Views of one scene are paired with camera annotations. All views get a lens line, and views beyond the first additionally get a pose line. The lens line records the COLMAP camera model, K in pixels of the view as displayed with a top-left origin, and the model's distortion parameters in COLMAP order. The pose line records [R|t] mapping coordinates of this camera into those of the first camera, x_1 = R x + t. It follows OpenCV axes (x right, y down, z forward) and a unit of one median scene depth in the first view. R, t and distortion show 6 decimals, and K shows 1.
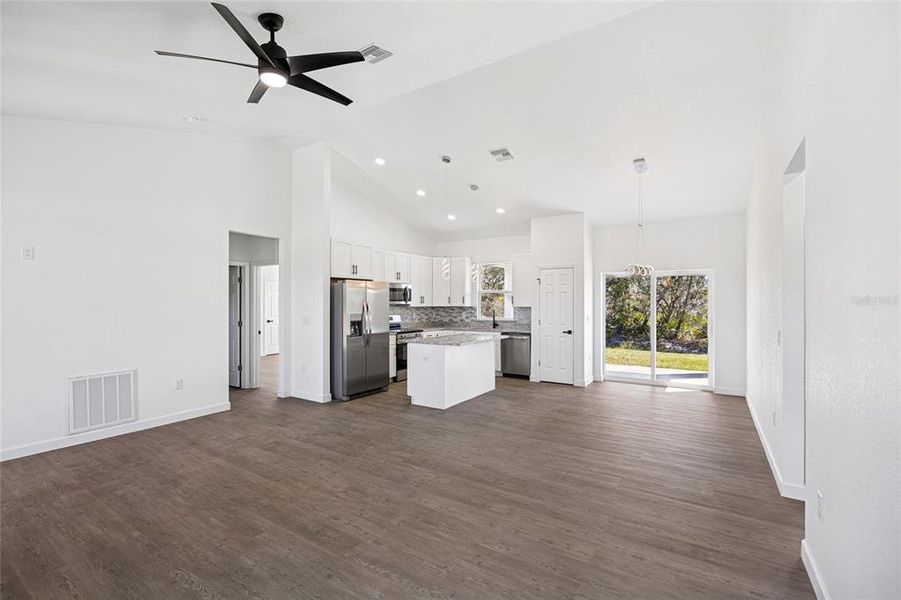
lens RADIAL K [[396.6, 0, 450.5], [0, 396.6, 300.0], [0, 0, 1]] dist [-0.004794, -0.000276]
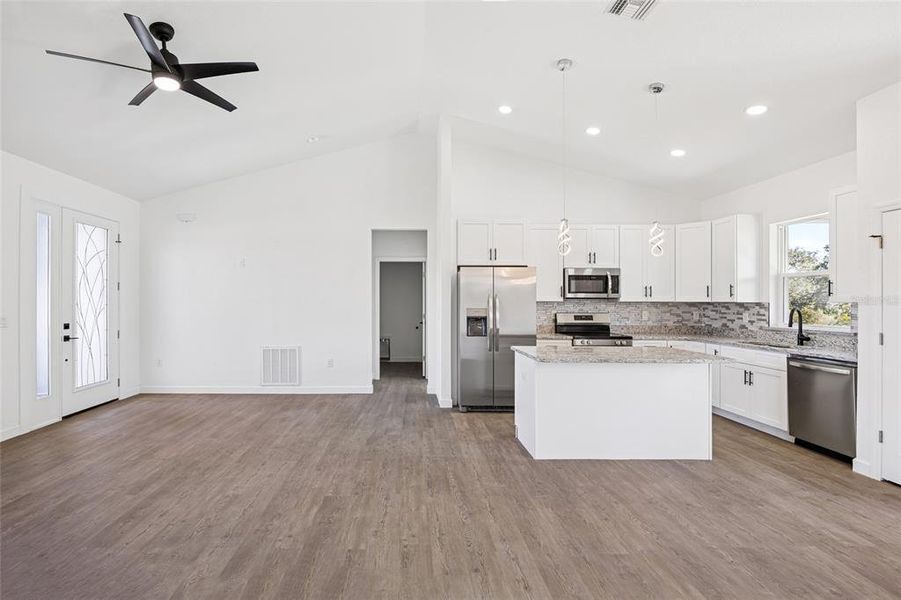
lens RADIAL K [[399.2, 0, 409.5], [0, 399.2, 298.7], [0, 0, 1]] dist [-0.008708, -0.000620]
pose [[0.546163, -0.001688, -0.837677, 0.358988], [0.003088, 0.999995, -0.000001, 0.014020], [0.837673, -0.002586, 0.546166, 0.419157]]
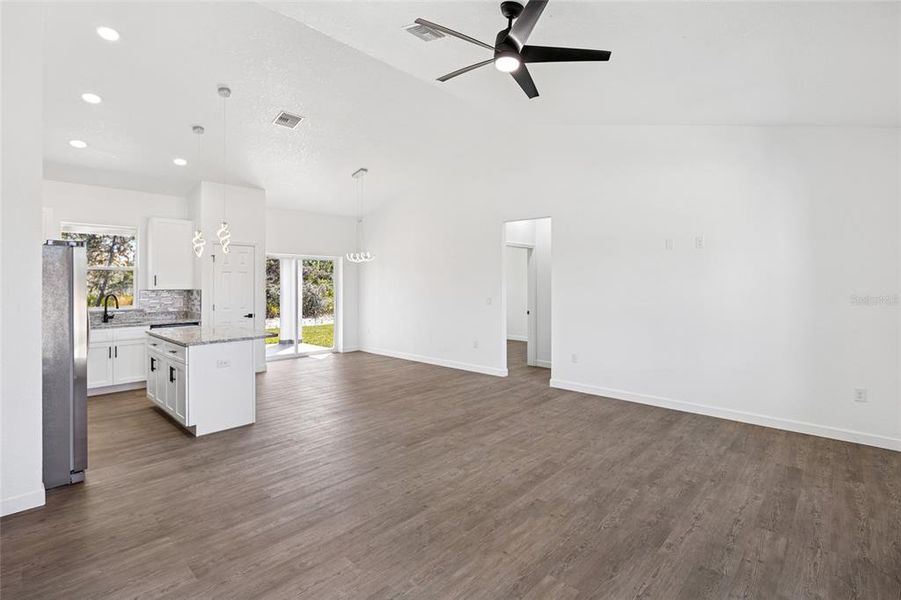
lens RADIAL K [[424.9, 0, 448.1], [0, 424.9, 279.3], [0, 0, 1]] dist [-0.006196, -0.000229]
pose [[0.180436, 0.004714, 0.983575, -0.668754], [-0.004811, 0.999981, -0.003910, -0.002682], [-0.983575, -0.004026, 0.180456, 0.417027]]
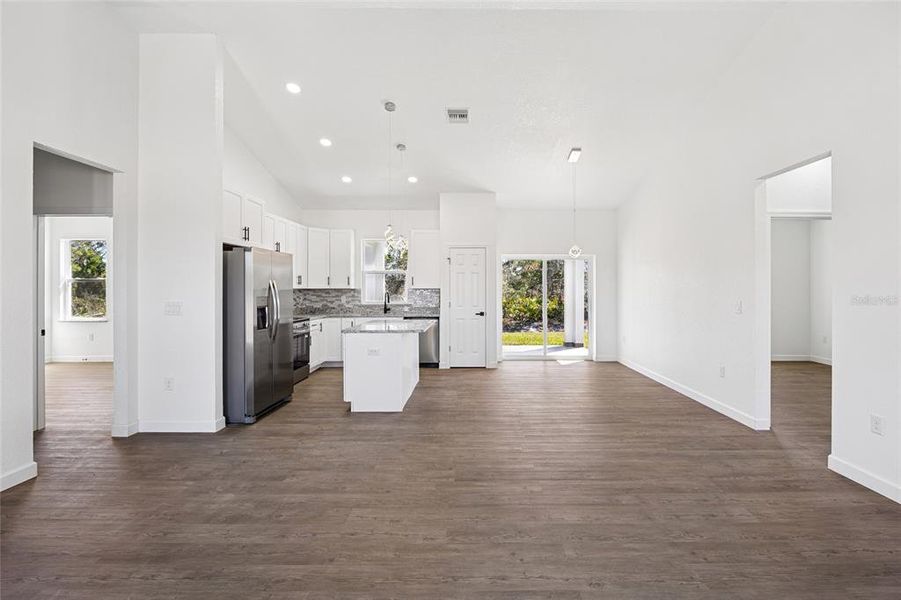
lens RADIAL K [[415.3, 0, 471.4], [0, 415.3, 287.2], [0, 0, 1]] dist [-0.005119, -0.000618]
pose [[0.838199, -0.000101, 0.545364, -0.315562], [-0.001645, 0.999995, 0.002713, 0.014951], [-0.545361, -0.003171, 0.838195, 0.178310]]
